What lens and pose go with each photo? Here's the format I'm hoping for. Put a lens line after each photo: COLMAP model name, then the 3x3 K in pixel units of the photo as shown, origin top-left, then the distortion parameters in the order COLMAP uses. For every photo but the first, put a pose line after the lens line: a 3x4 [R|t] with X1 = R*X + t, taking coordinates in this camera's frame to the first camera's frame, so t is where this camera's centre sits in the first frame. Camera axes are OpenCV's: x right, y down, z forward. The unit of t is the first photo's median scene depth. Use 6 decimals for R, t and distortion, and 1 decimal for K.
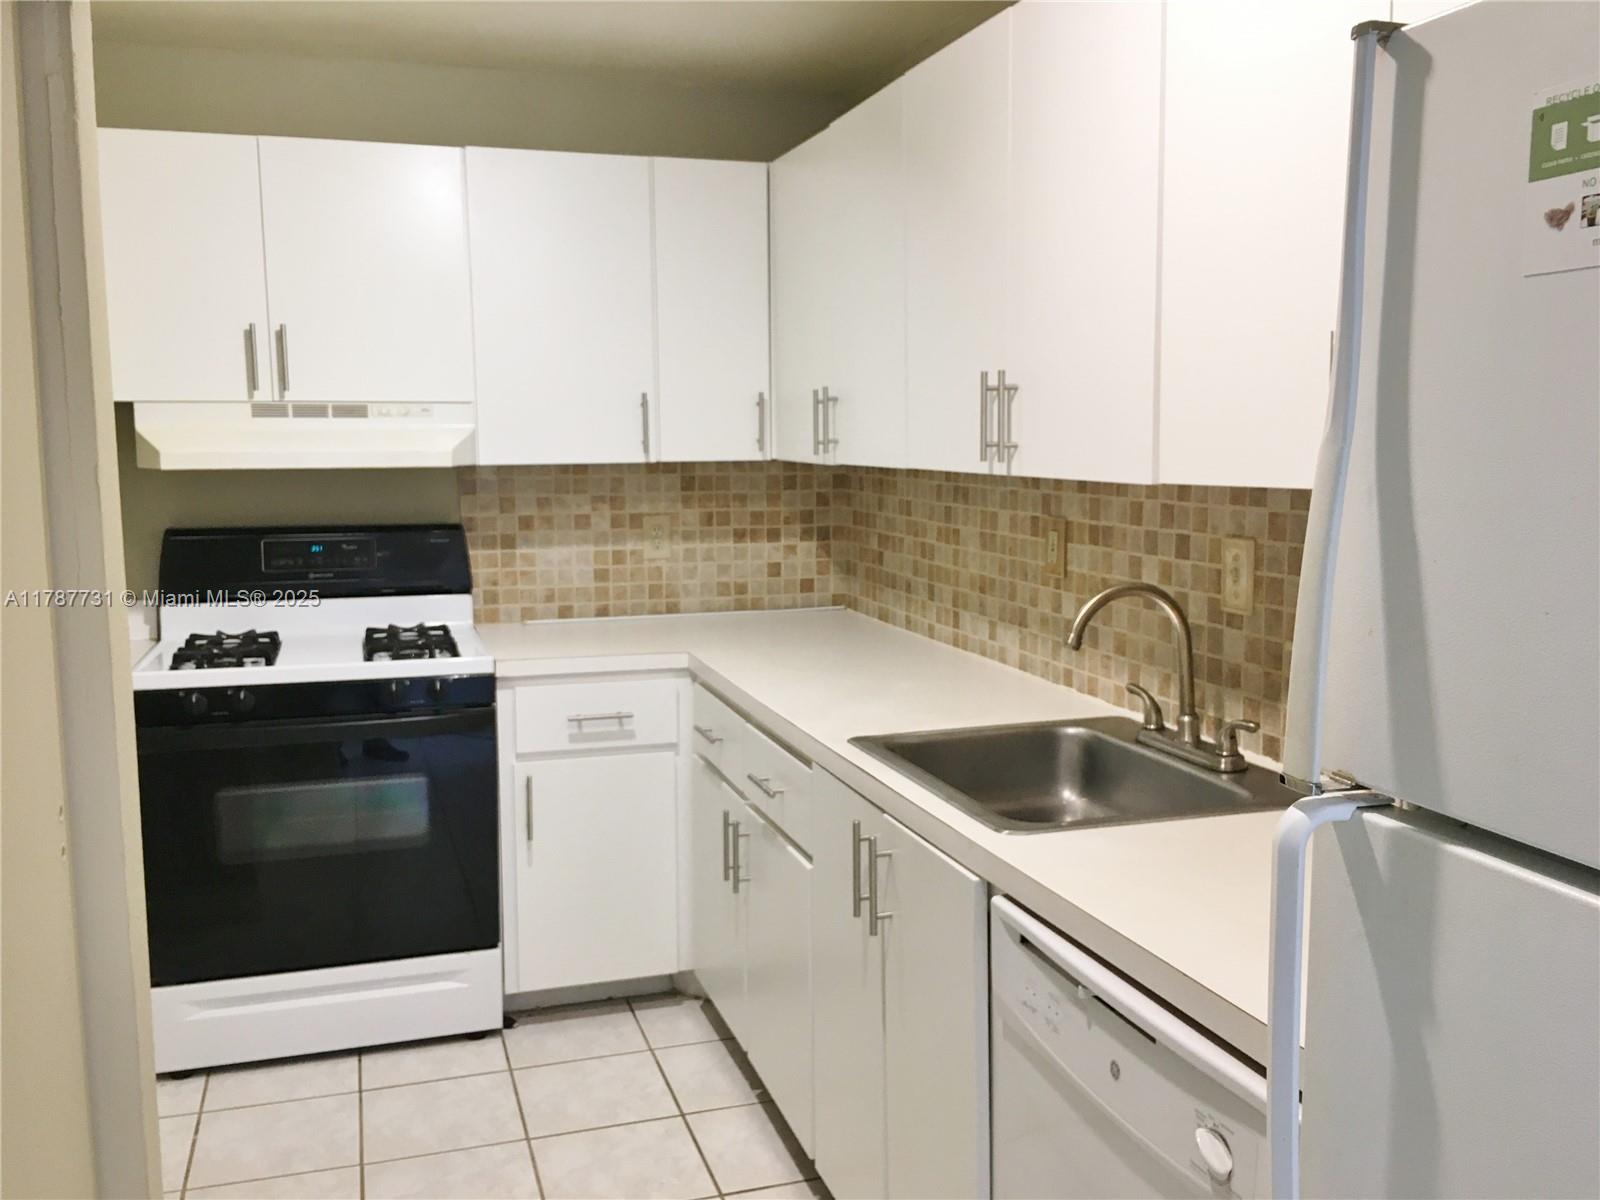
lens RADIAL K [[1367.7, 0, 802.8], [0, 1367.7, 597.8], [0, 0, 1]] dist [0.055765, -0.089231]
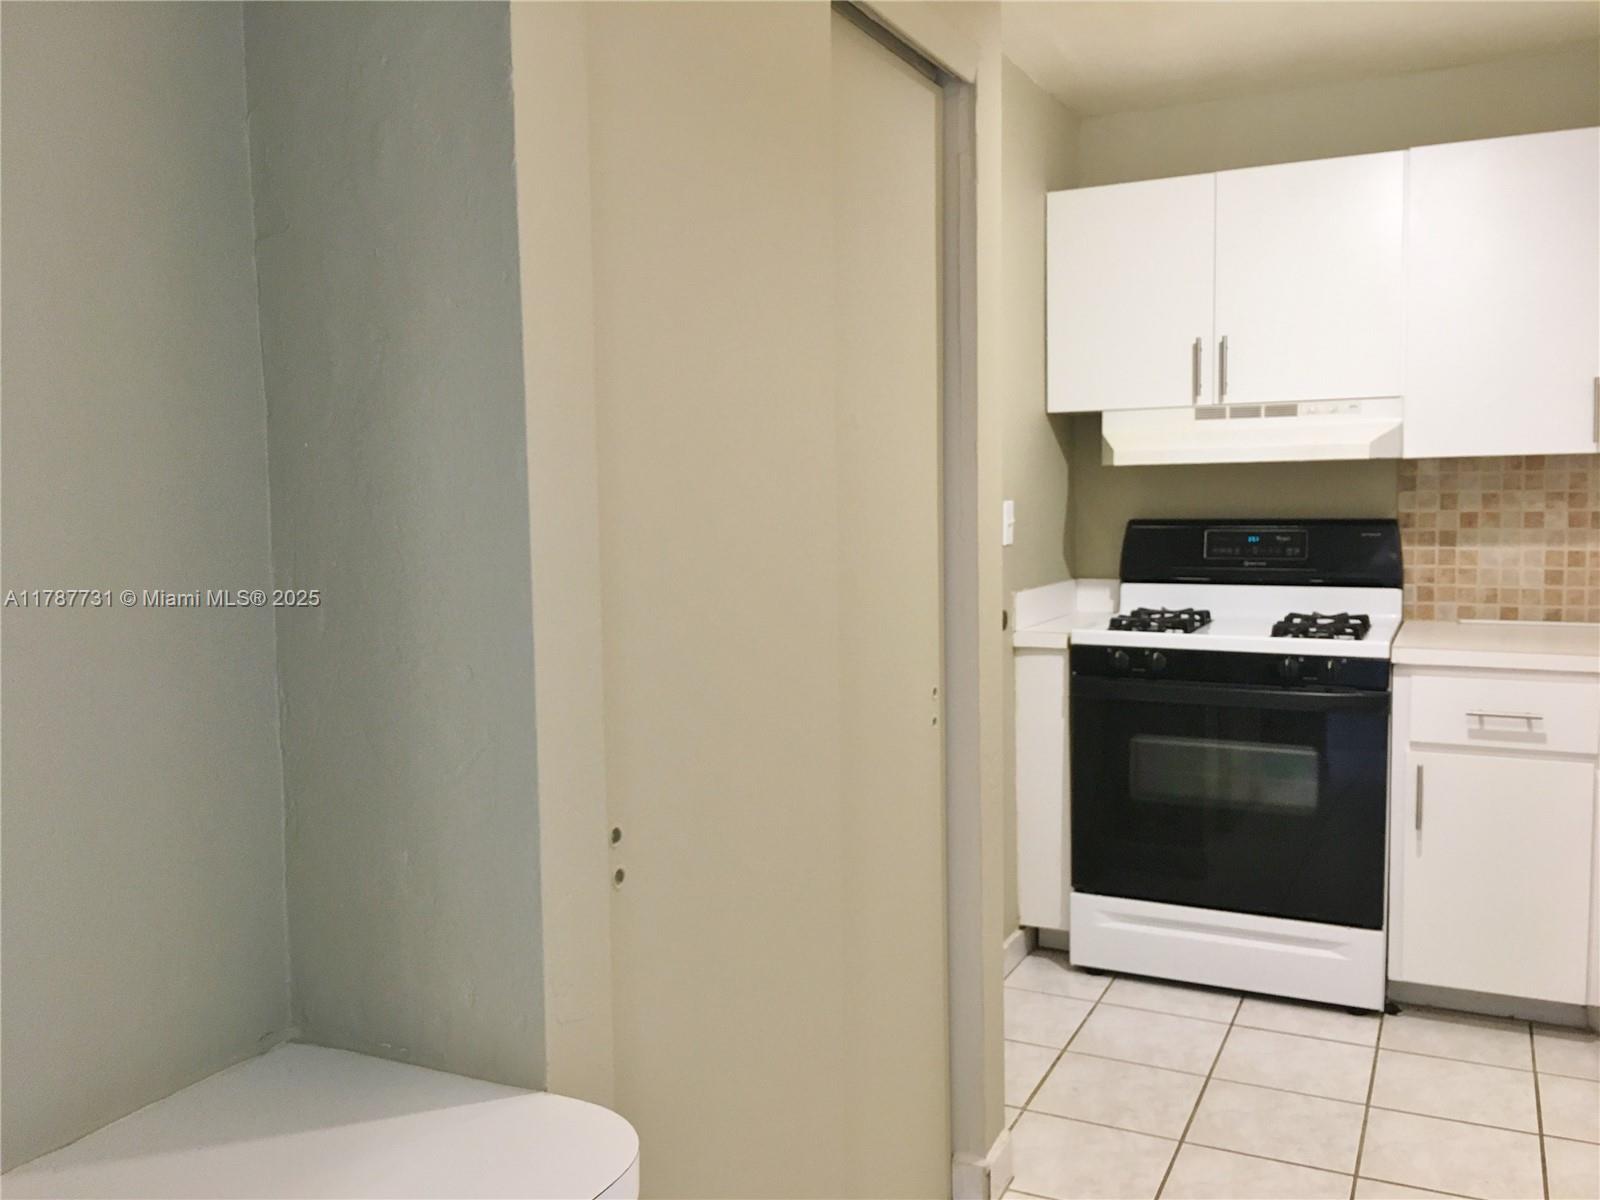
lens RADIAL K [[1367.7, 0, 797.1], [0, 1367.7, 602.3], [0, 0, 1]] dist [0.055765, -0.089231]
pose [[0.714317, 0.050787, -0.697977, 0.165763], [-0.068175, 0.997669, 0.002822, 0.038703], [0.696493, 0.045569, 0.716115, -0.039699]]
